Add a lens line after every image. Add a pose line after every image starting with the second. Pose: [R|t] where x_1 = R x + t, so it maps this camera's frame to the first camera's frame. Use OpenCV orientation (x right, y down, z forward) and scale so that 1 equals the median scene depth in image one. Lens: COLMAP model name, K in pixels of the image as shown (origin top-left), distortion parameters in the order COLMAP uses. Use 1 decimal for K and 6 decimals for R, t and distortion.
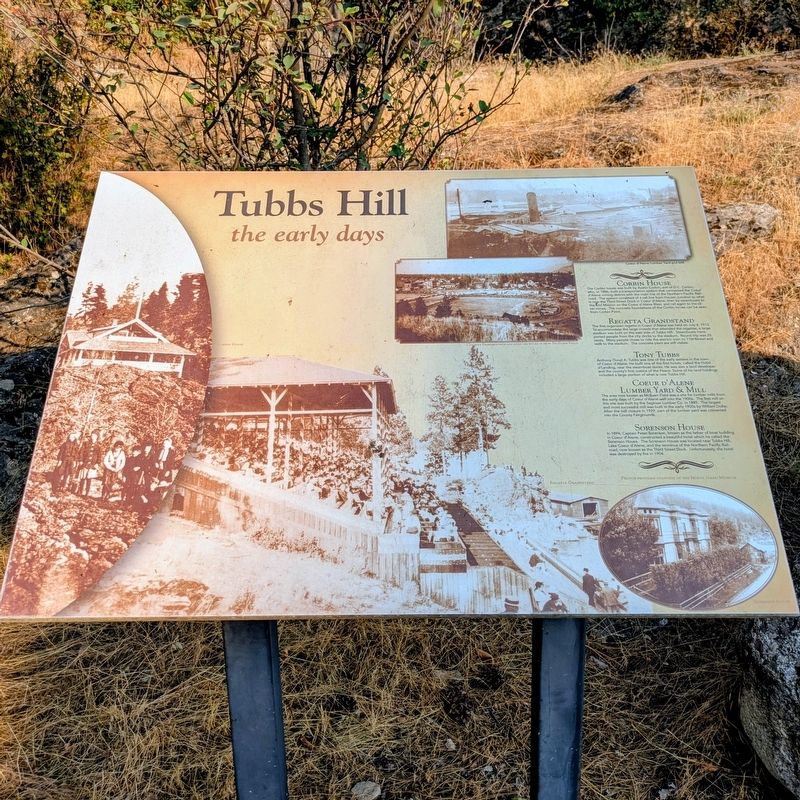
lens RADIAL K [[848.6, 0, 400.0], [0, 848.6, 400.0], [0, 0, 1]] dist [0.008234, 0.002213]
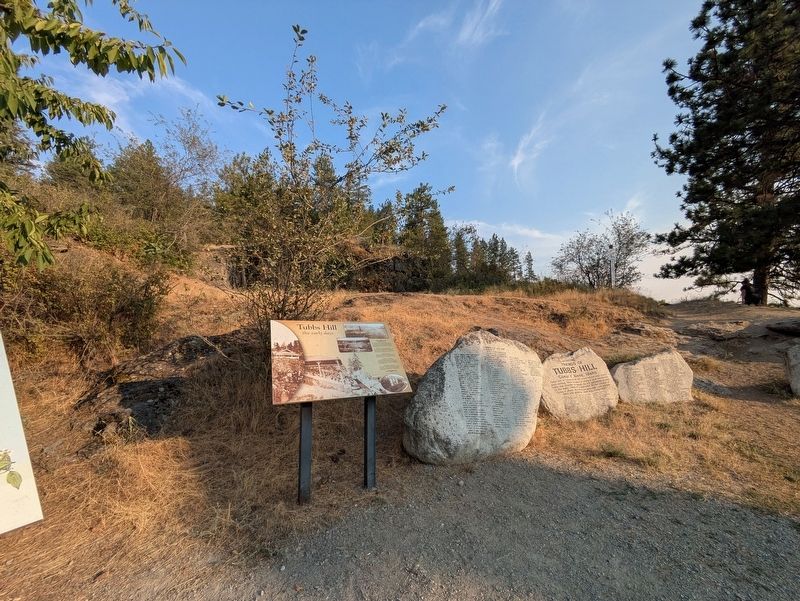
lens RADIAL K [[321.4, 0, 400.0], [0, 321.4, 300.5], [0, 0, 1]] dist [-0.000093, -0.000005]
pose [[0.903624, 0.054632, 0.424828, -0.554168], [0.089267, 0.946033, -0.311532, 0.293647], [-0.418921, 0.319431, 0.849982, -1.000840]]
